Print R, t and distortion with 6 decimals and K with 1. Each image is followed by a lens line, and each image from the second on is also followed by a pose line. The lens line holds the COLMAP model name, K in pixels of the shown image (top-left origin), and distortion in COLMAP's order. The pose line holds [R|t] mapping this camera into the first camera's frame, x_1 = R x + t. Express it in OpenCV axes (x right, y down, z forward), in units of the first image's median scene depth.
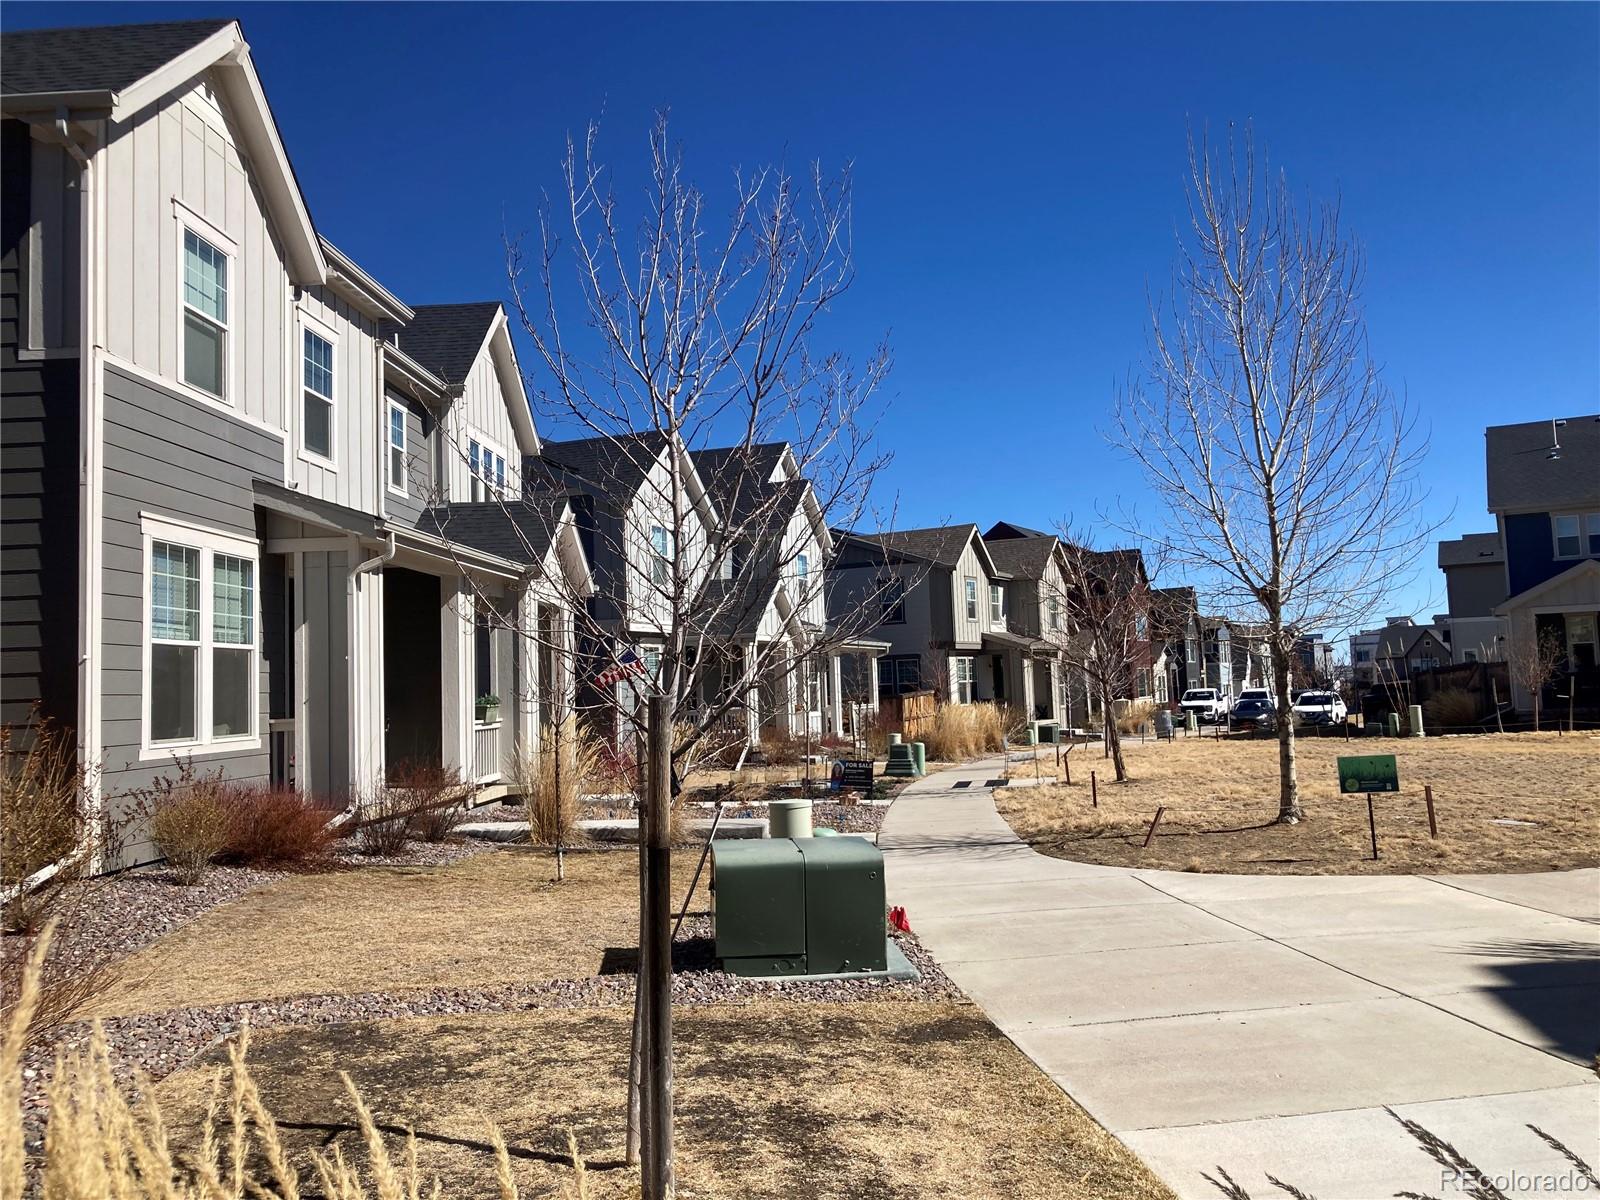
lens RADIAL K [[1310.5, 0, 798.9], [0, 1310.5, 593.6], [0, 0, 1]] dist [0.014842, -0.007804]
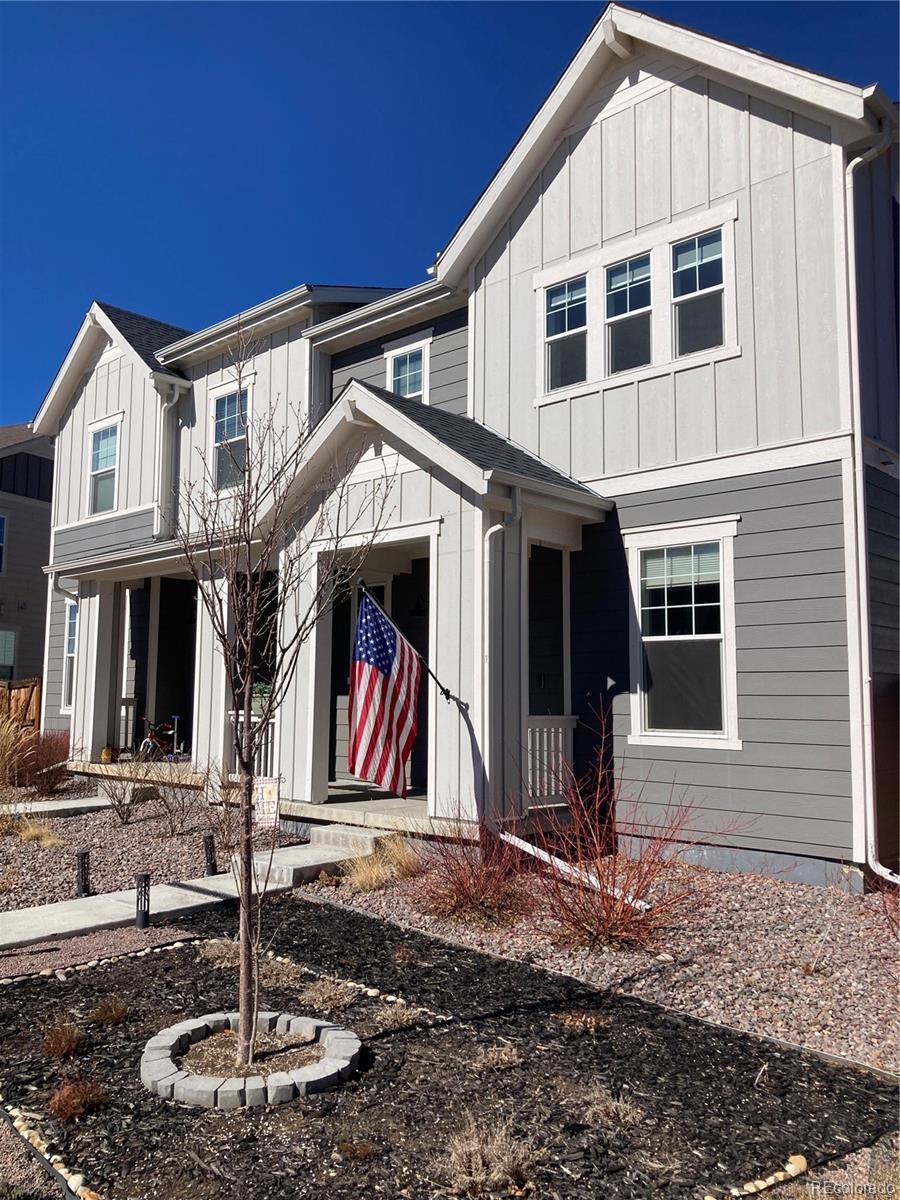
lens RADIAL K [[982.9, 0, 453.2], [0, 982.9, 591.5], [0, 0, 1]] dist [0.014842, -0.007804]
pose [[-0.650092, -0.058155, -0.757627, 0.254043], [0.064434, 0.989257, -0.131223, 0.165274], [0.757119, -0.134124, -0.639361, 2.283878]]
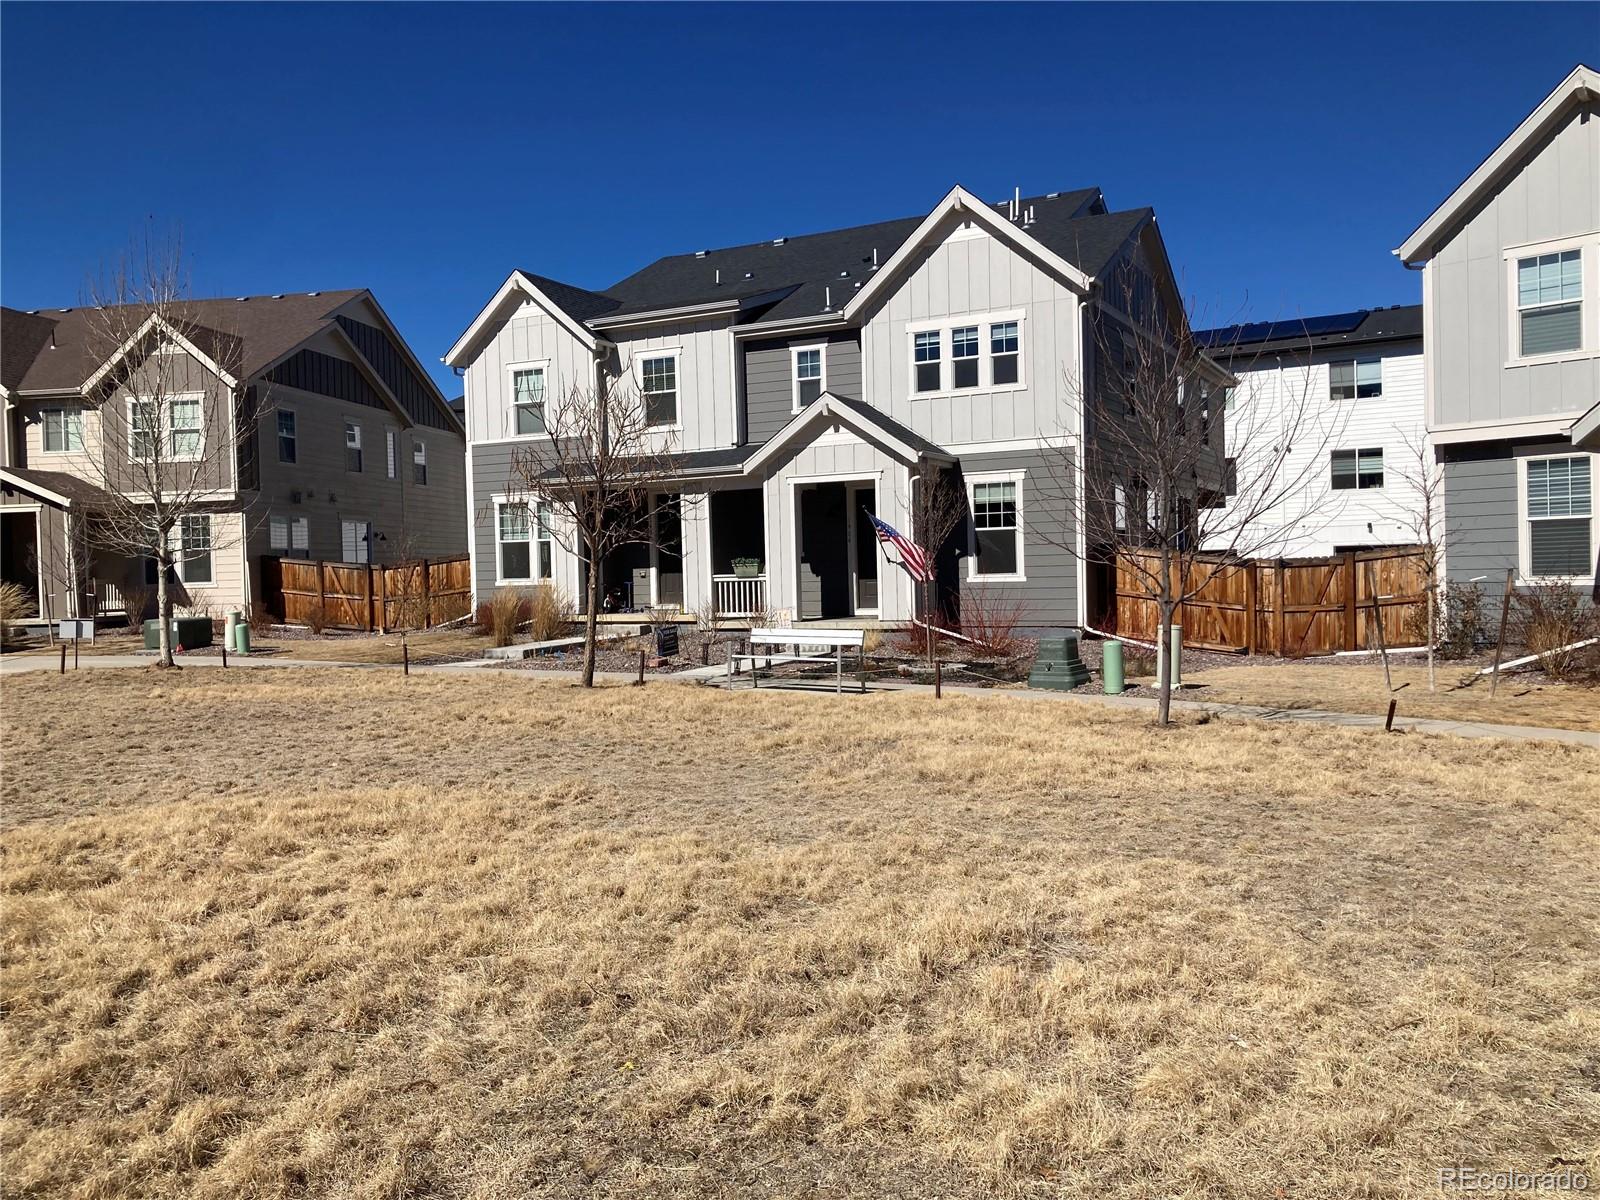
lens RADIAL K [[1310.5, 0, 789.4], [0, 1310.5, 599.0], [0, 0, 1]] dist [0.014842, -0.007804]
pose [[-0.432089, 0.061531, -0.899730, 1.560963], [0.100004, 0.994786, 0.020005, 0.148187], [0.896269, -0.081333, -0.435989, 2.523535]]
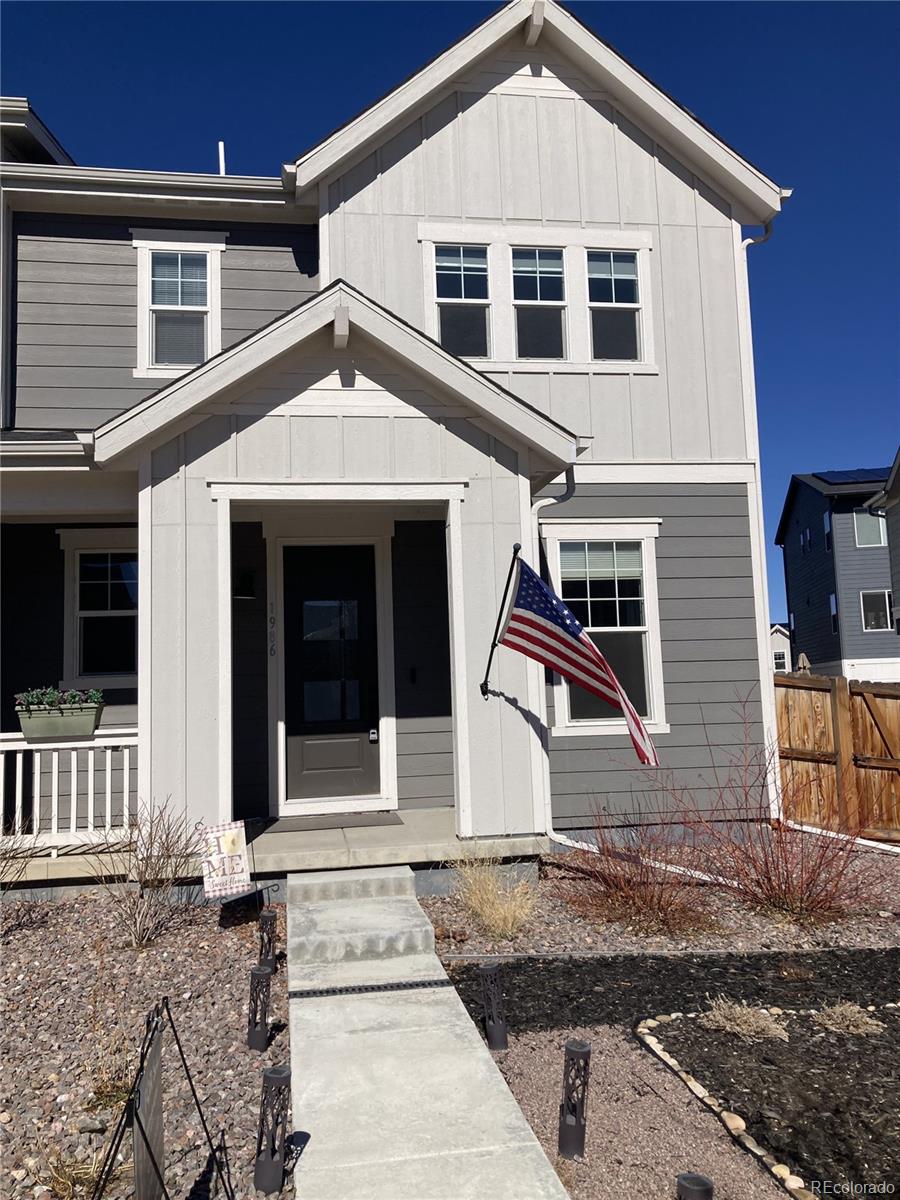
lens RADIAL K [[982.9, 0, 445.1], [0, 982.9, 578.4], [0, 0, 1]] dist [0.014842, -0.007804]
pose [[0.197360, -0.094529, -0.975763, 0.306468], [0.094735, 0.992521, -0.076992, 0.119438], [0.975743, -0.077244, 0.204839, 1.637702]]
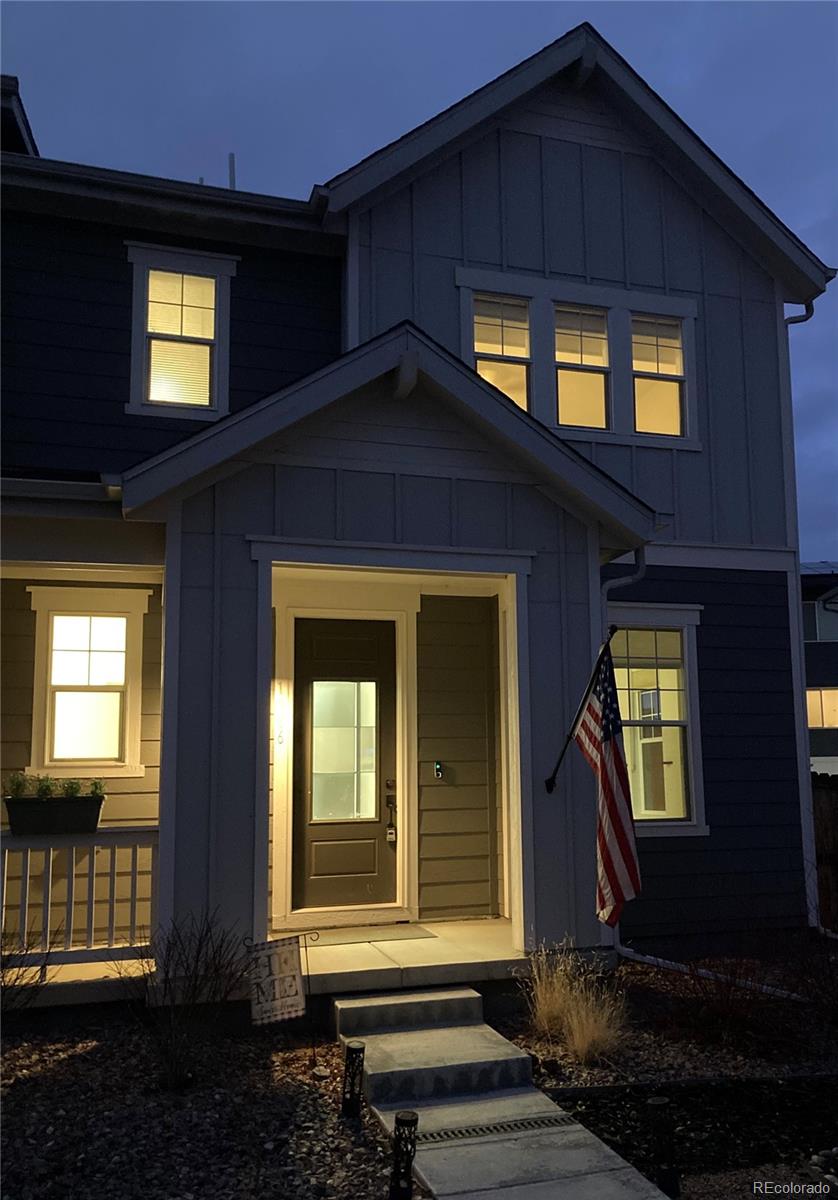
lens RADIAL K [[1064.2, 0, 505.2], [0, 1064.2, 638.8], [0, 0, 1]] dist [0.020385, -0.022696]
pose [[0.357234, -0.104880, -0.928108, 0.260162], [0.070335, 0.993875, -0.085239, 0.109703], [0.931363, -0.034828, 0.362423, 1.540784]]
